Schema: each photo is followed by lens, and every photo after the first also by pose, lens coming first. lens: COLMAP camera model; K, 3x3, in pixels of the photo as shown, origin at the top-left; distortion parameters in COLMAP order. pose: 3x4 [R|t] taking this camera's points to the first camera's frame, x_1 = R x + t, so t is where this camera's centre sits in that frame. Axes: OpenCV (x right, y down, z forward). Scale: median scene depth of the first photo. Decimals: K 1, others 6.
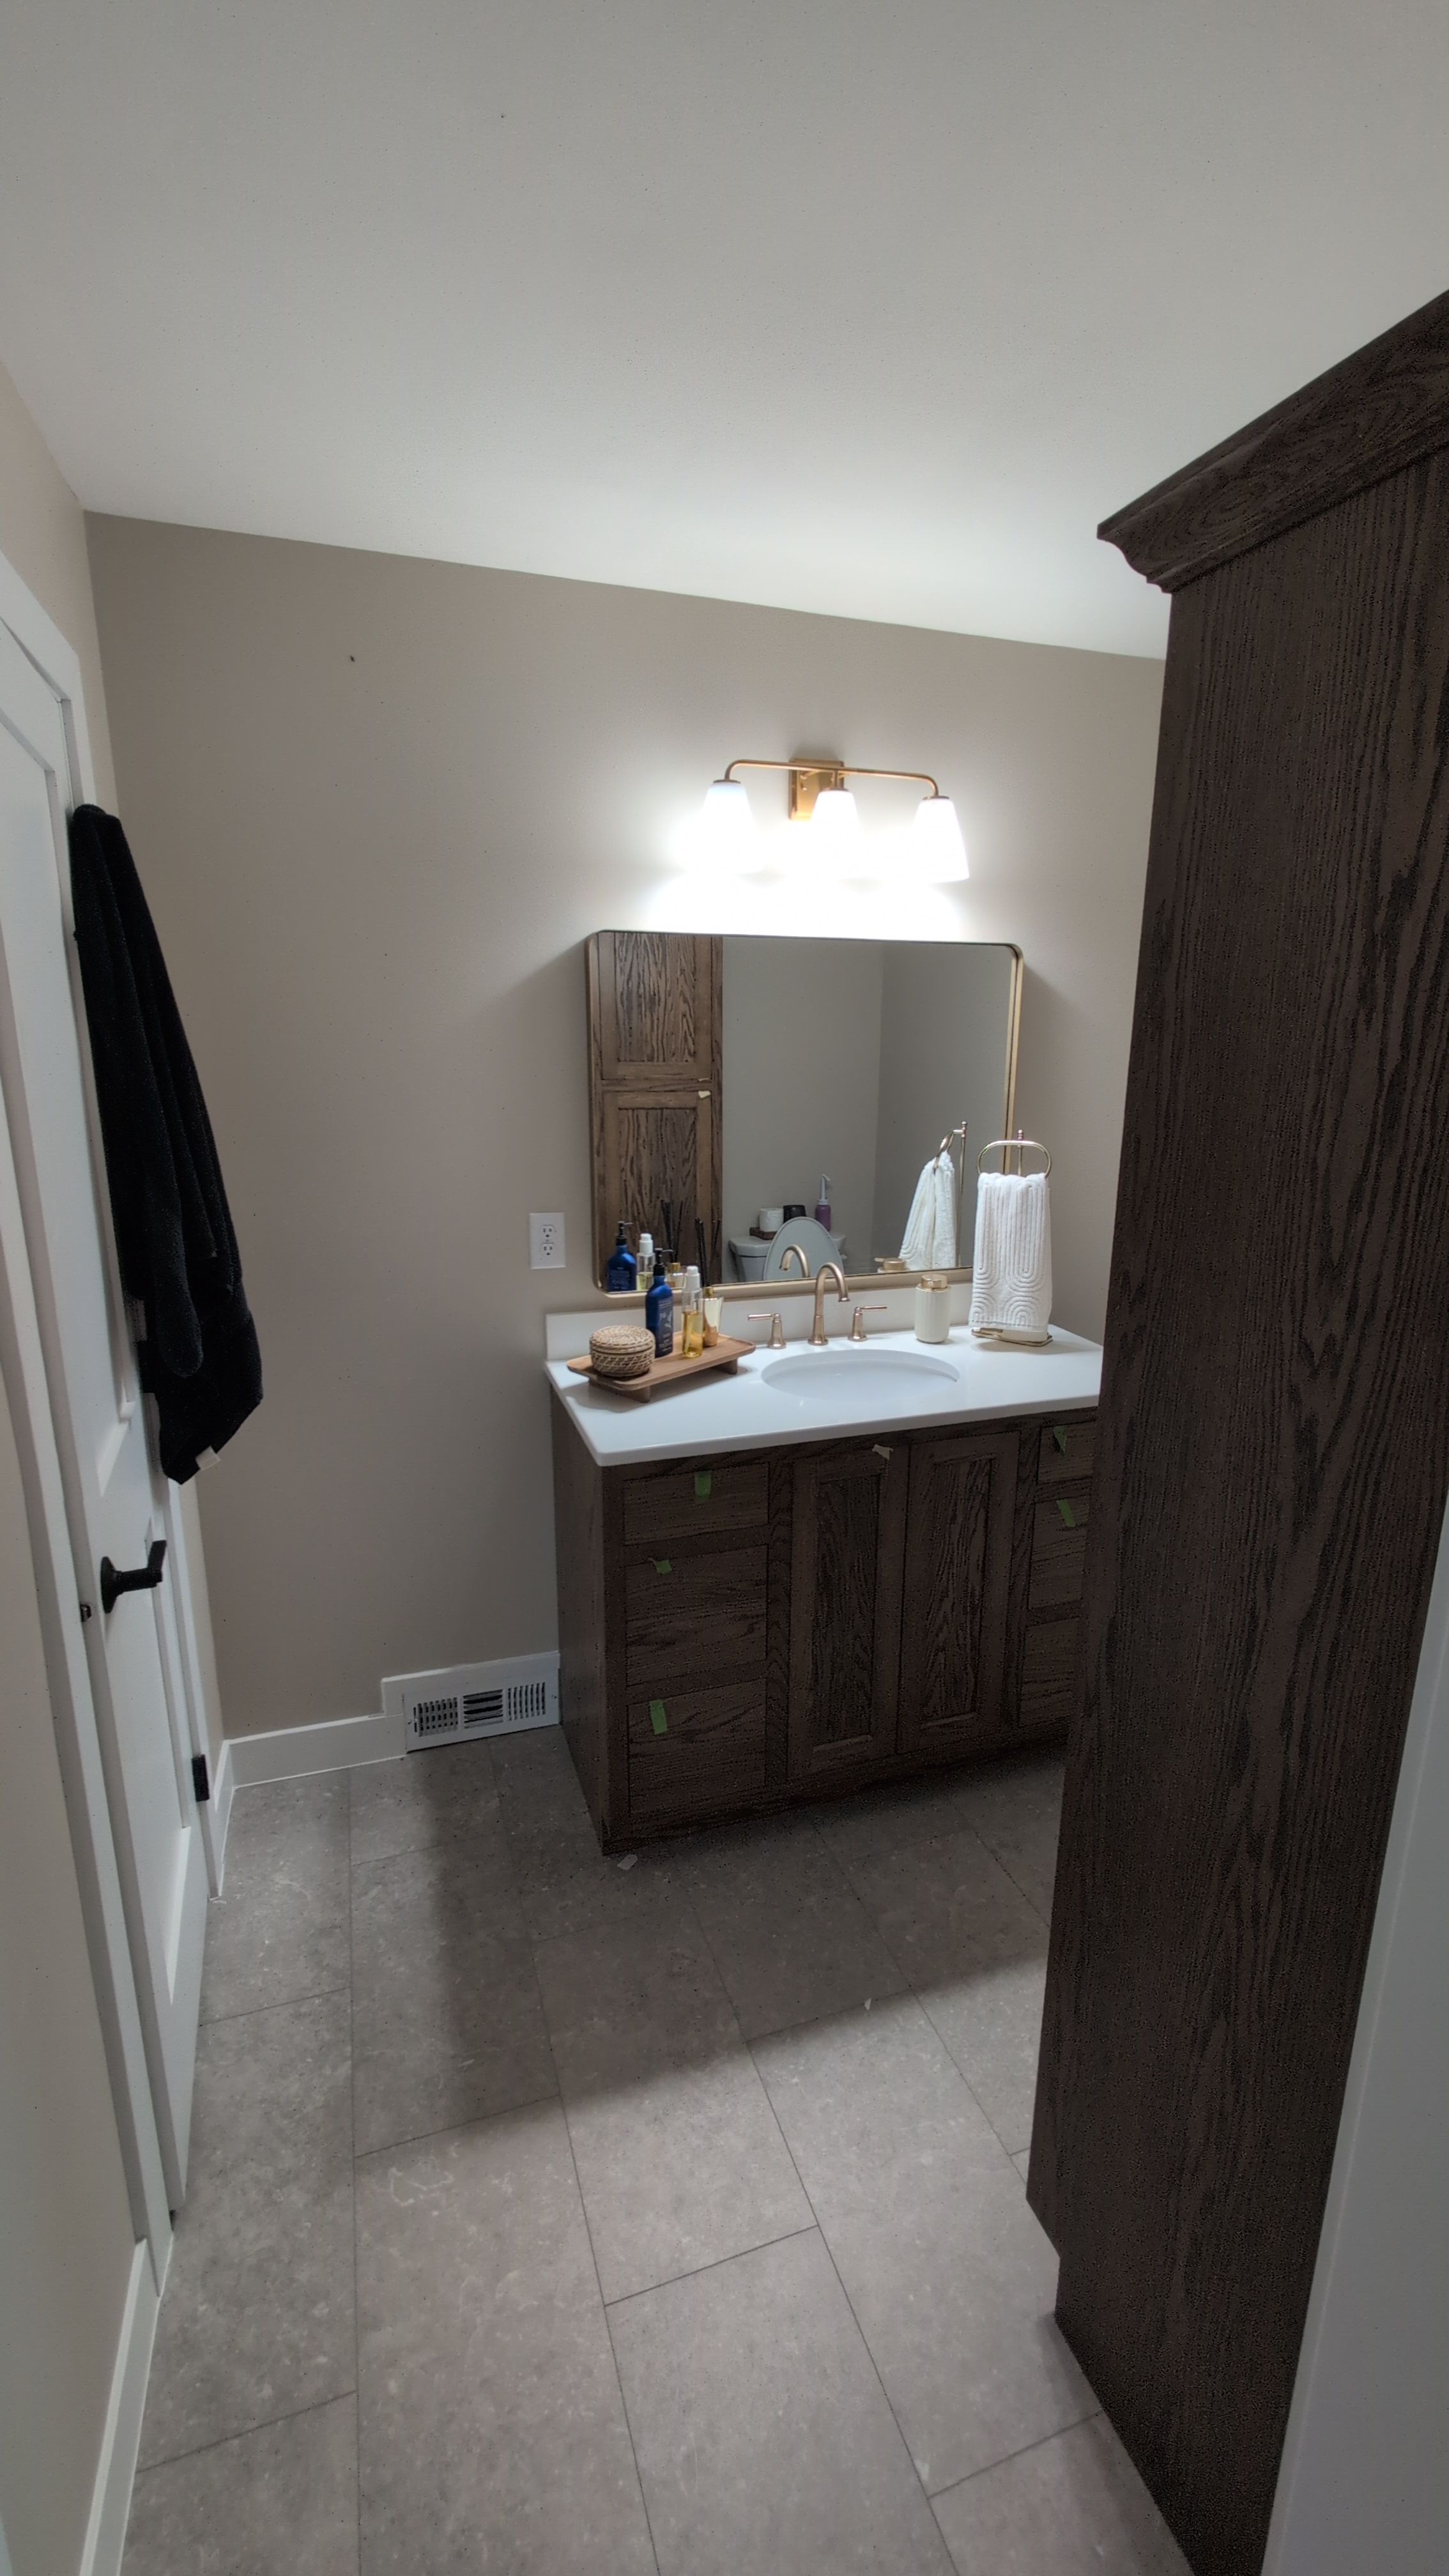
lens RADIAL K [[1090.1, 0, 733.5], [0, 1090.1, 1285.4], [0, 0, 1]] dist [-0.000880, -0.000369]
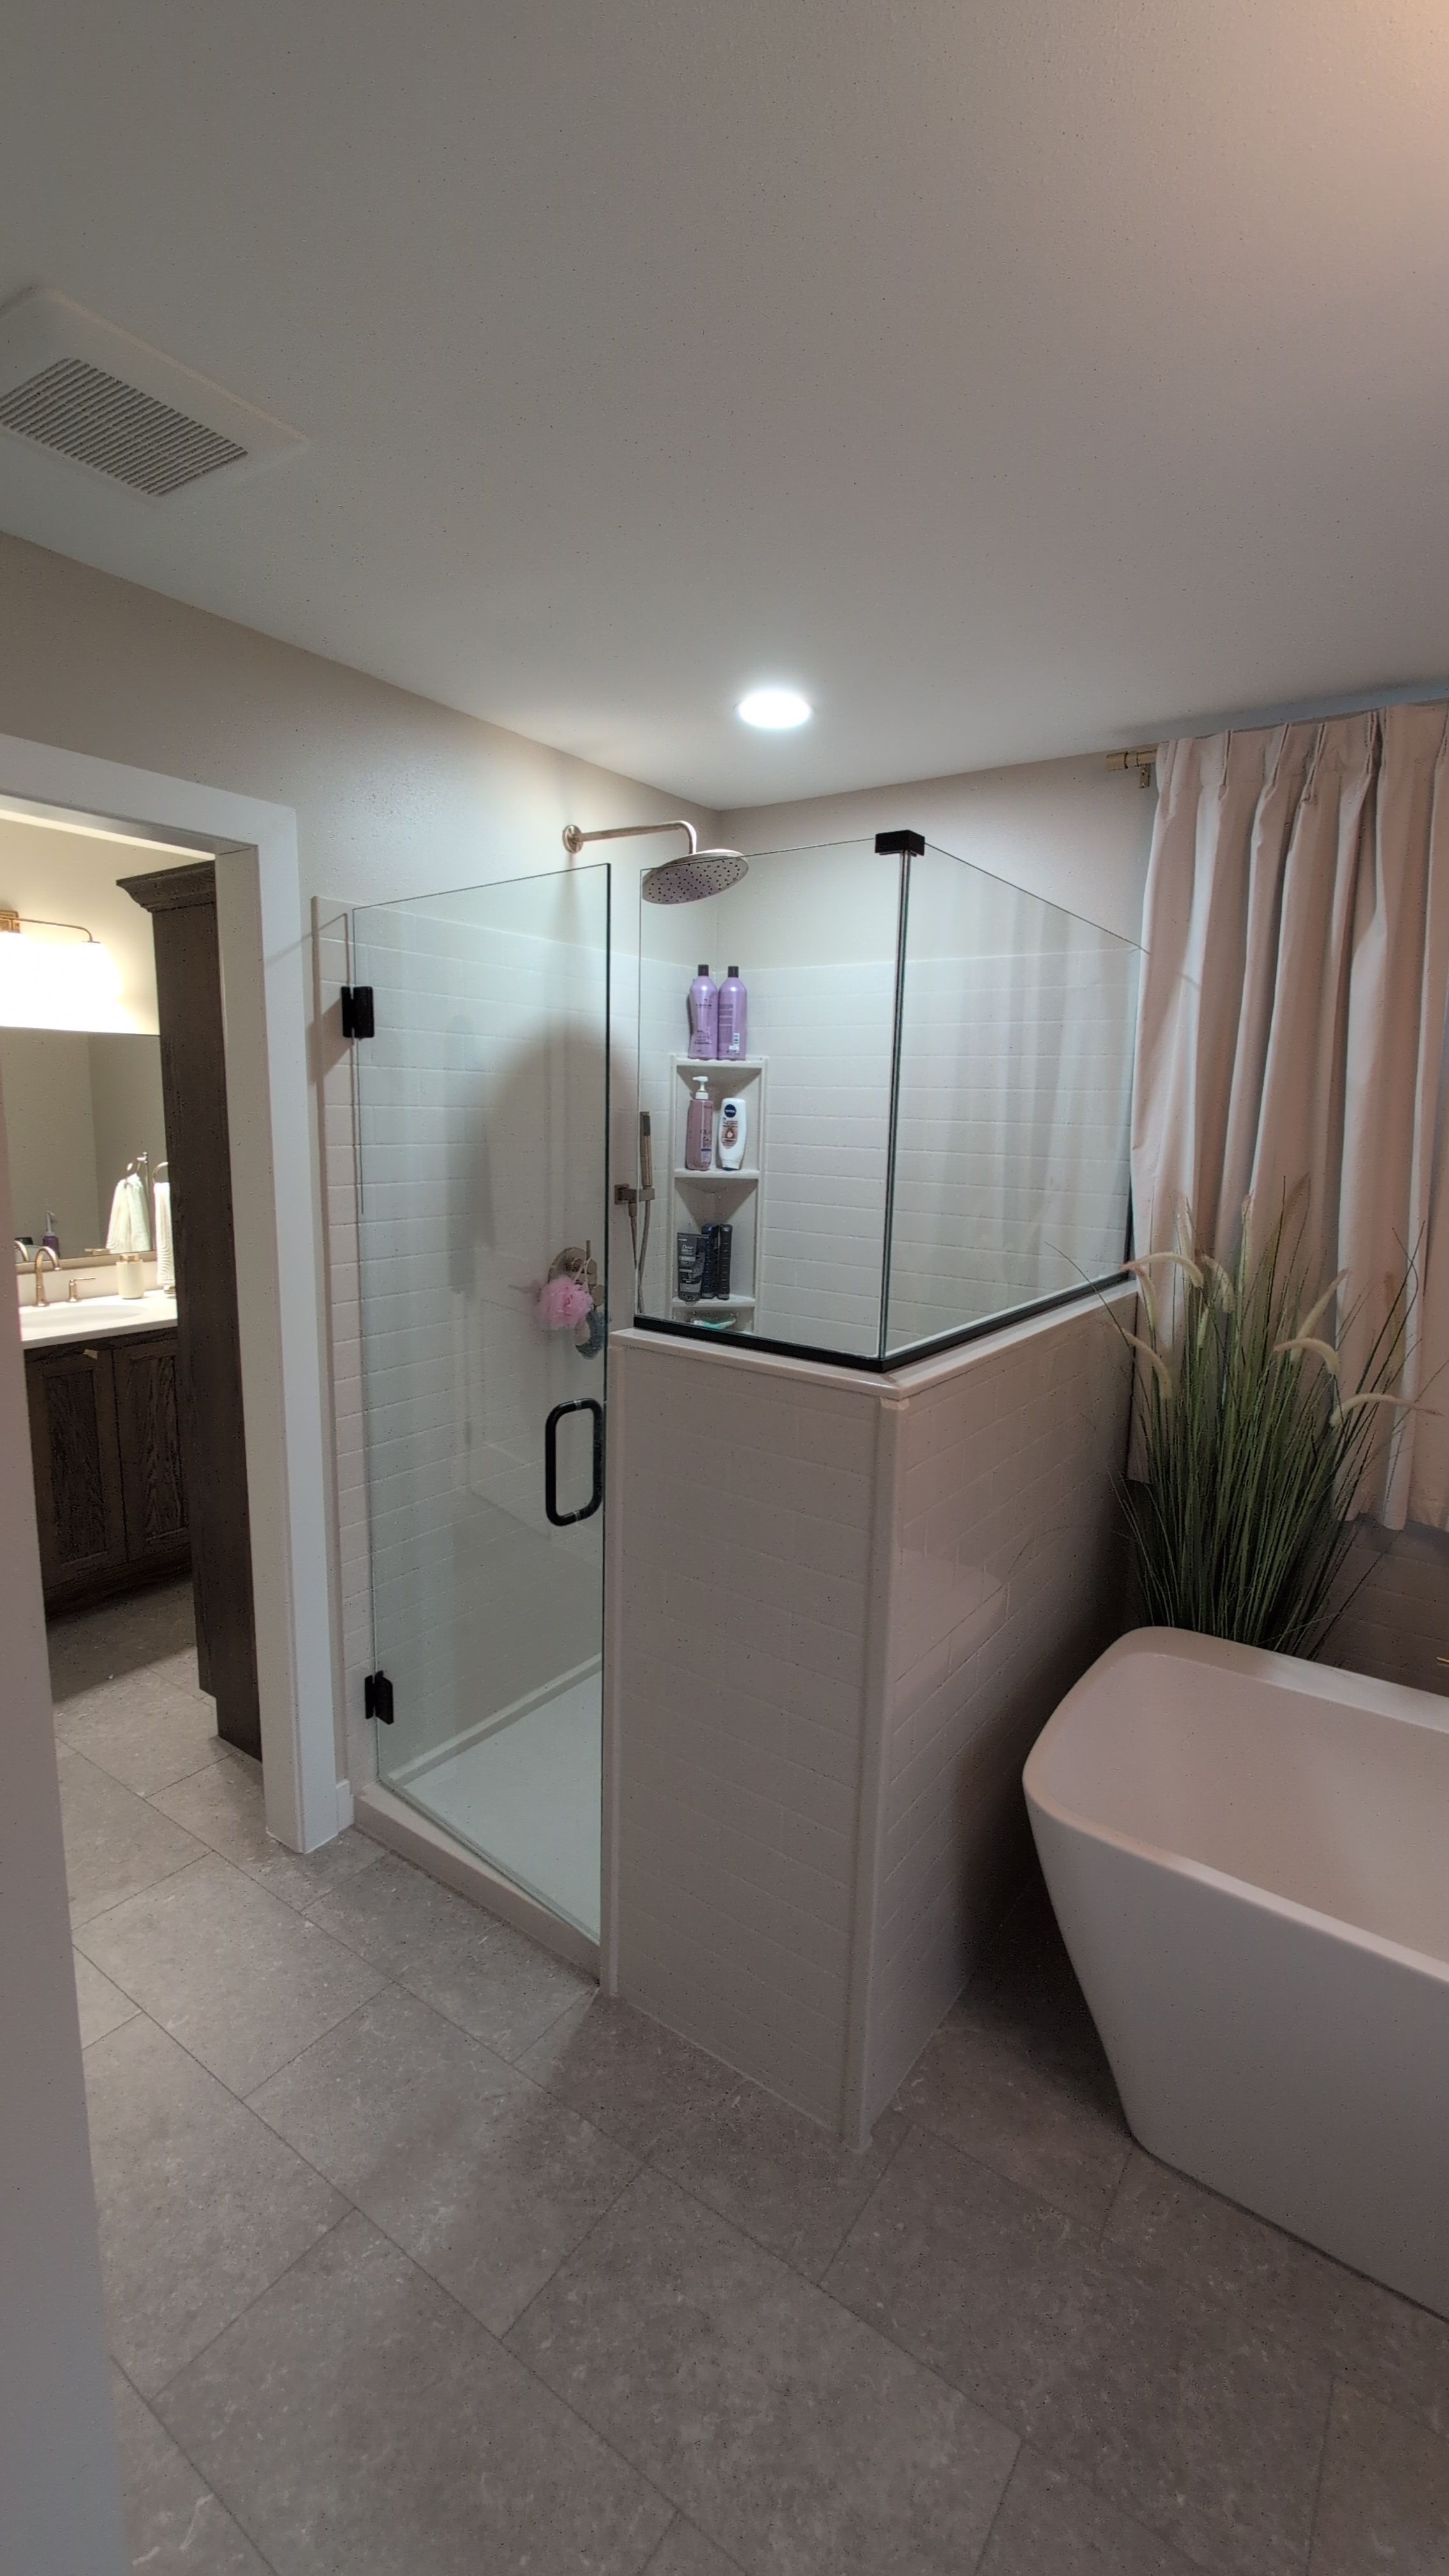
lens RADIAL K [[1090.1, 0, 733.5], [0, 1090.1, 1285.4], [0, 0, 1]] dist [-0.000880, -0.000369]
pose [[0.809662, -0.084697, 0.580753, -0.036128], [0.119063, 0.992660, -0.021223, 0.402450], [-0.574693, 0.086330, 0.813803, -1.663241]]
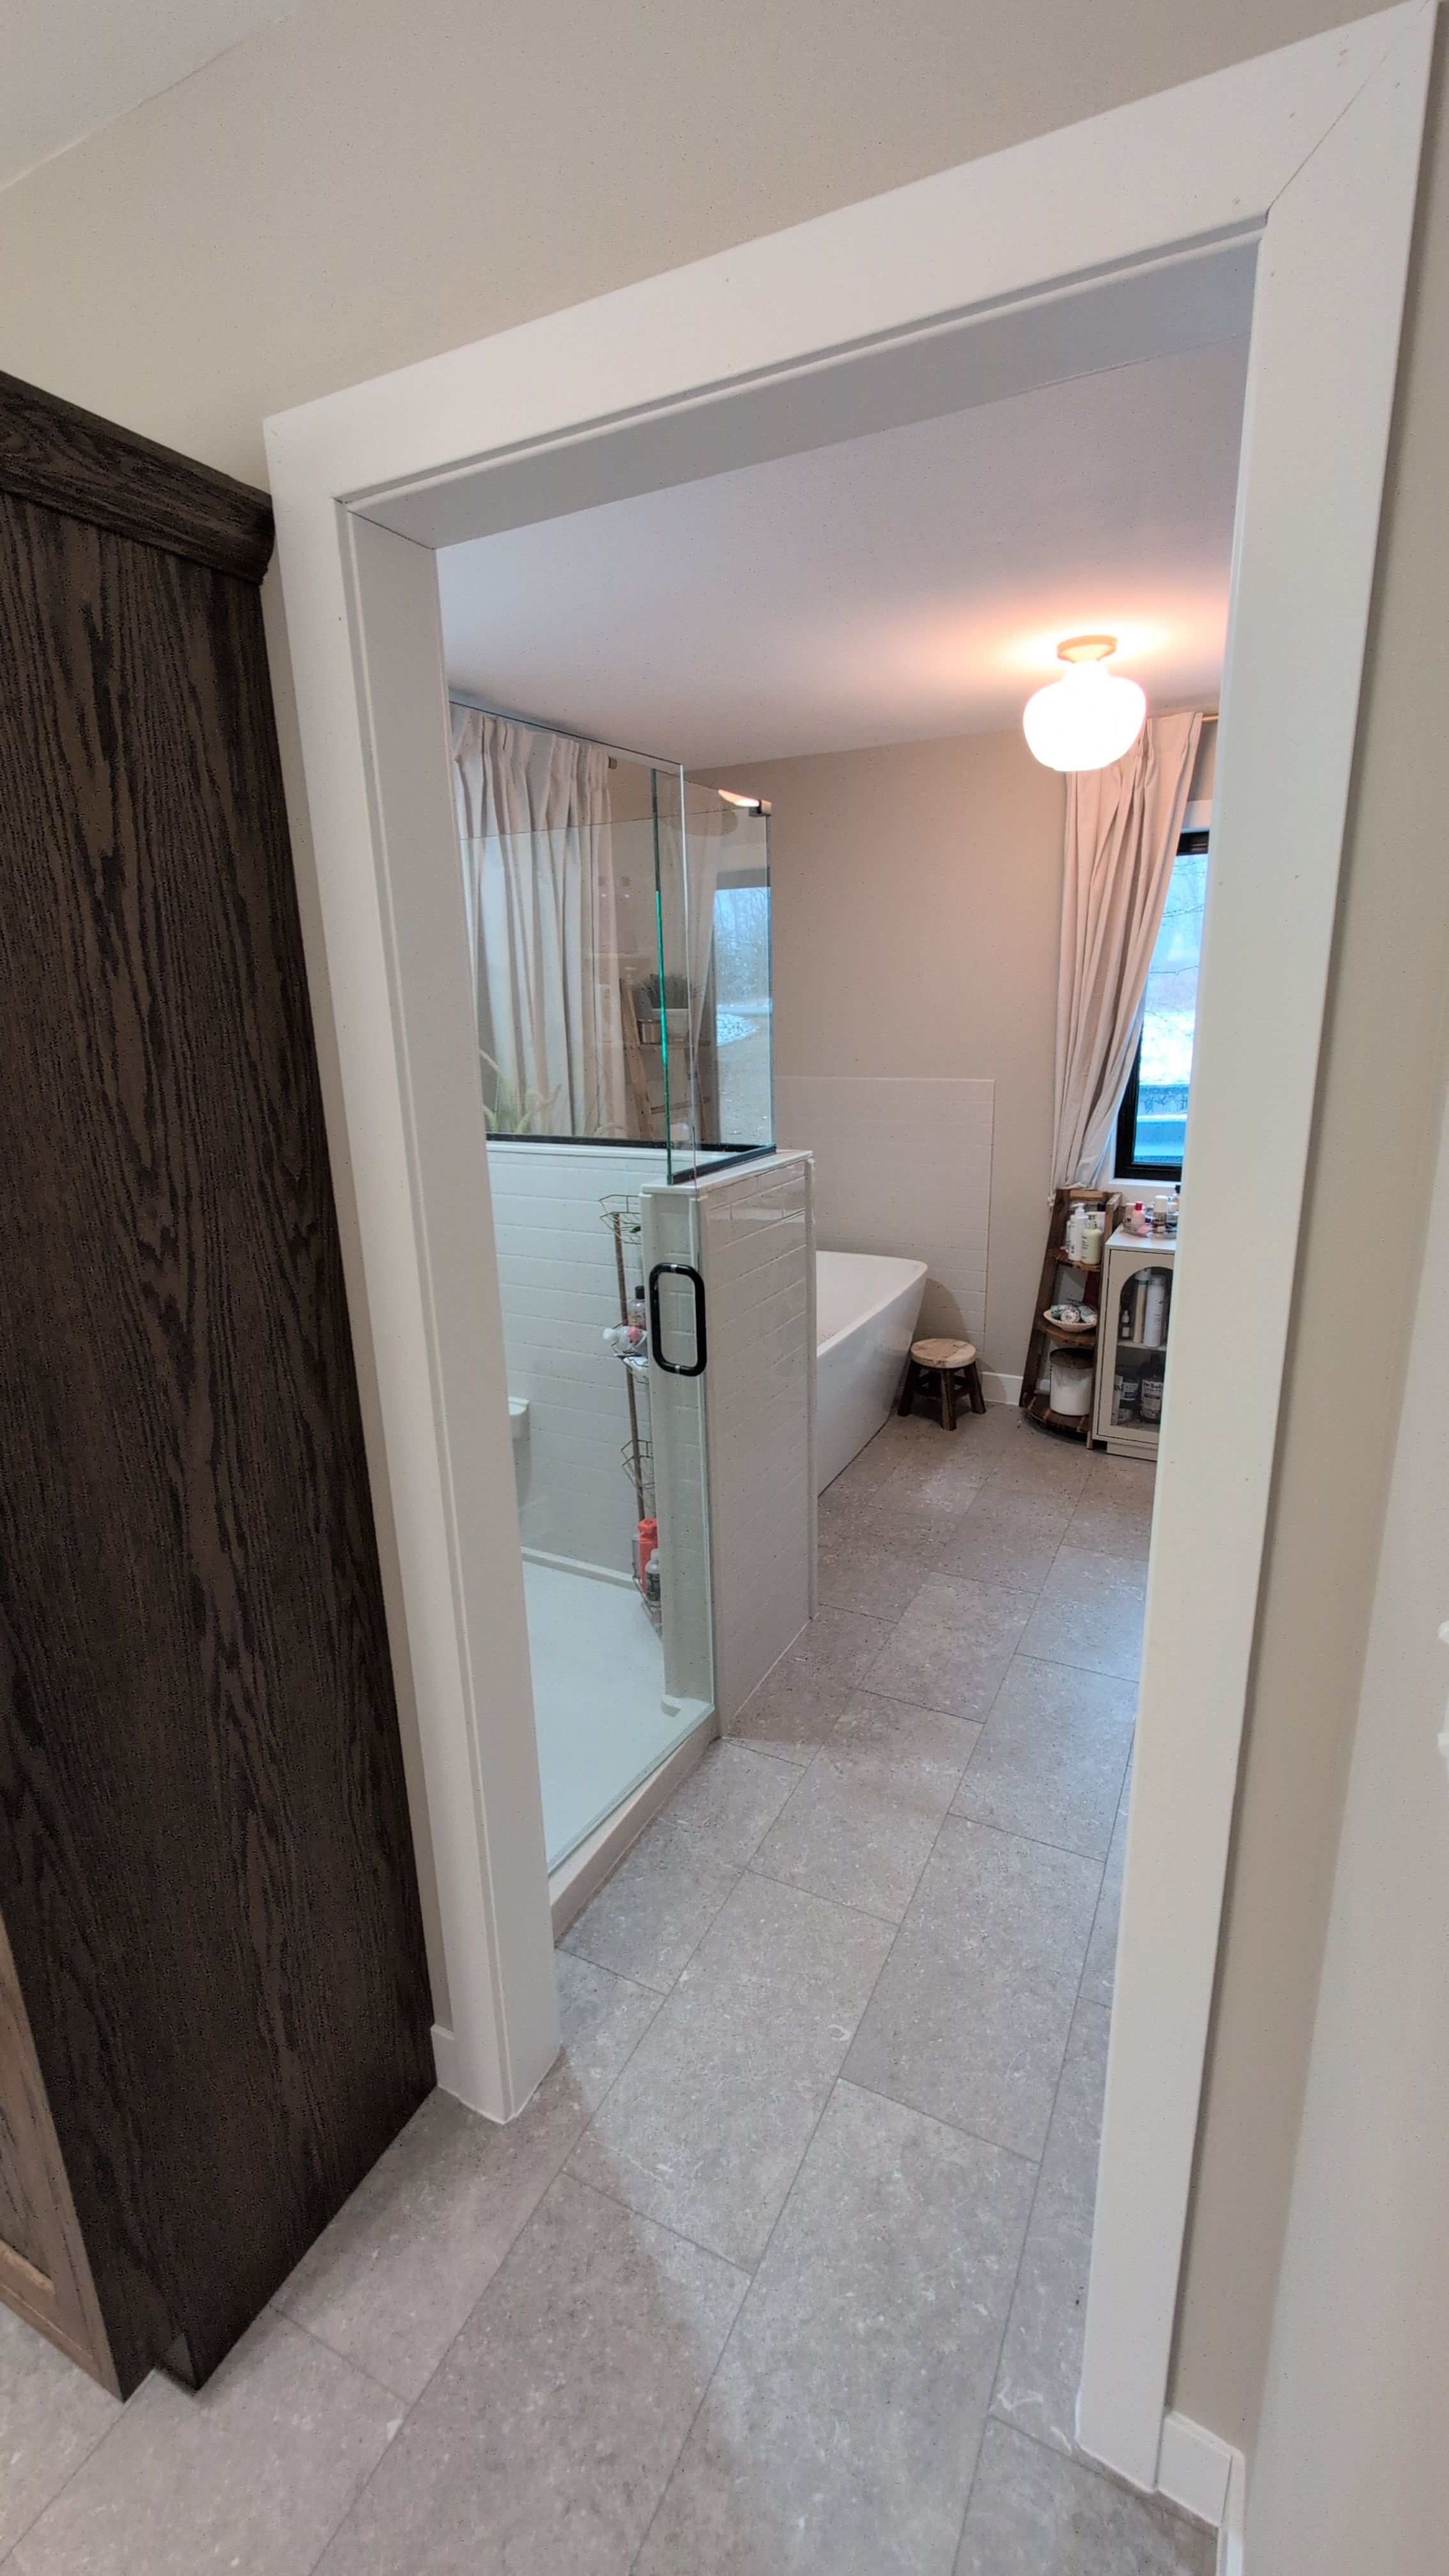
lens RADIAL K [[1090.1, 0, 733.5], [0, 1090.1, 1285.4], [0, 0, 1]] dist [-0.000880, -0.000369]
pose [[-0.698194, -0.176109, 0.693909, -0.681631], [0.184960, 0.891991, 0.412482, -0.252525], [-0.691603, 0.416339, -0.590210, 1.151847]]
